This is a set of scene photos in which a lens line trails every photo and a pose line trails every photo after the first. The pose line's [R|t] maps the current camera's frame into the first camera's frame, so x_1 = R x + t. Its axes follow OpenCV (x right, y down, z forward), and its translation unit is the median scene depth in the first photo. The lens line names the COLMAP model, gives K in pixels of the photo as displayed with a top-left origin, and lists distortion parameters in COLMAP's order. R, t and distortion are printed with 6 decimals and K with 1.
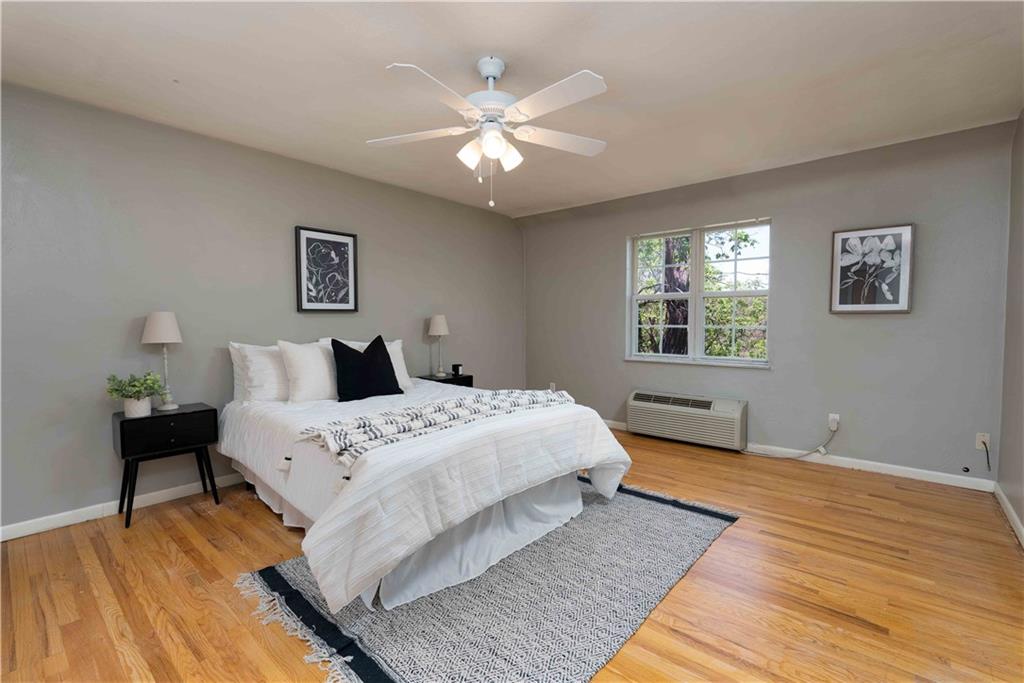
lens RADIAL K [[457.7, 0, 506.4], [0, 457.7, 341.4], [0, 0, 1]] dist [-0.004898, -0.000180]
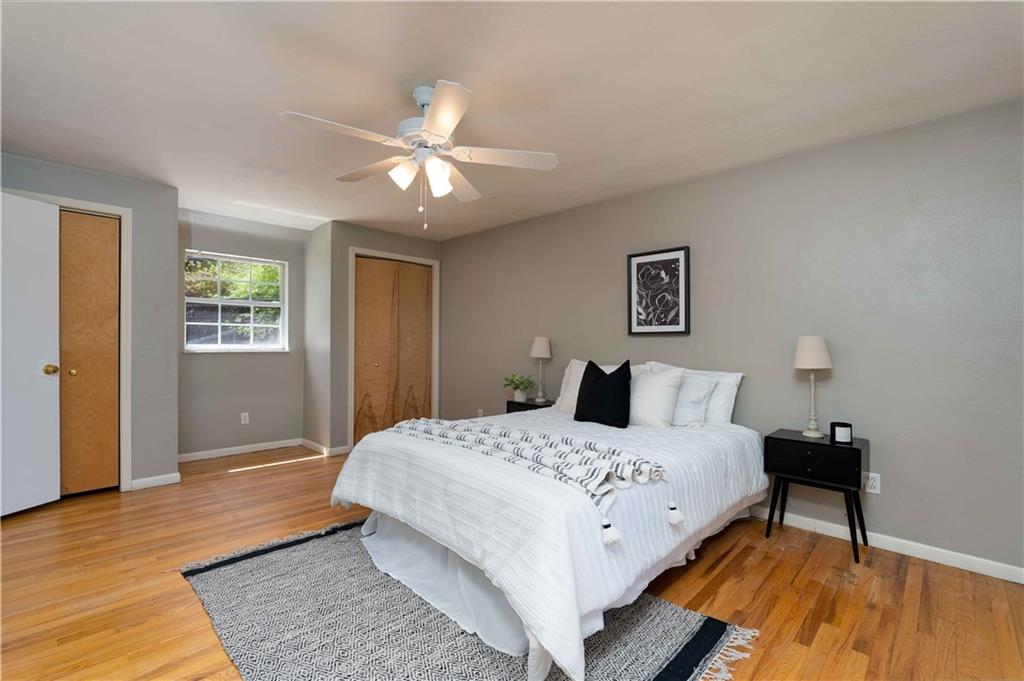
lens RADIAL K [[457.7, 0, 507.7], [0, 457.7, 321.0], [0, 0, 1]] dist [-0.004898, -0.000180]
pose [[-0.056061, -0.051878, -0.997079, 0.585864], [-0.060762, 0.996975, -0.048456, -0.028074], [0.996577, 0.057868, -0.059043, 0.750192]]
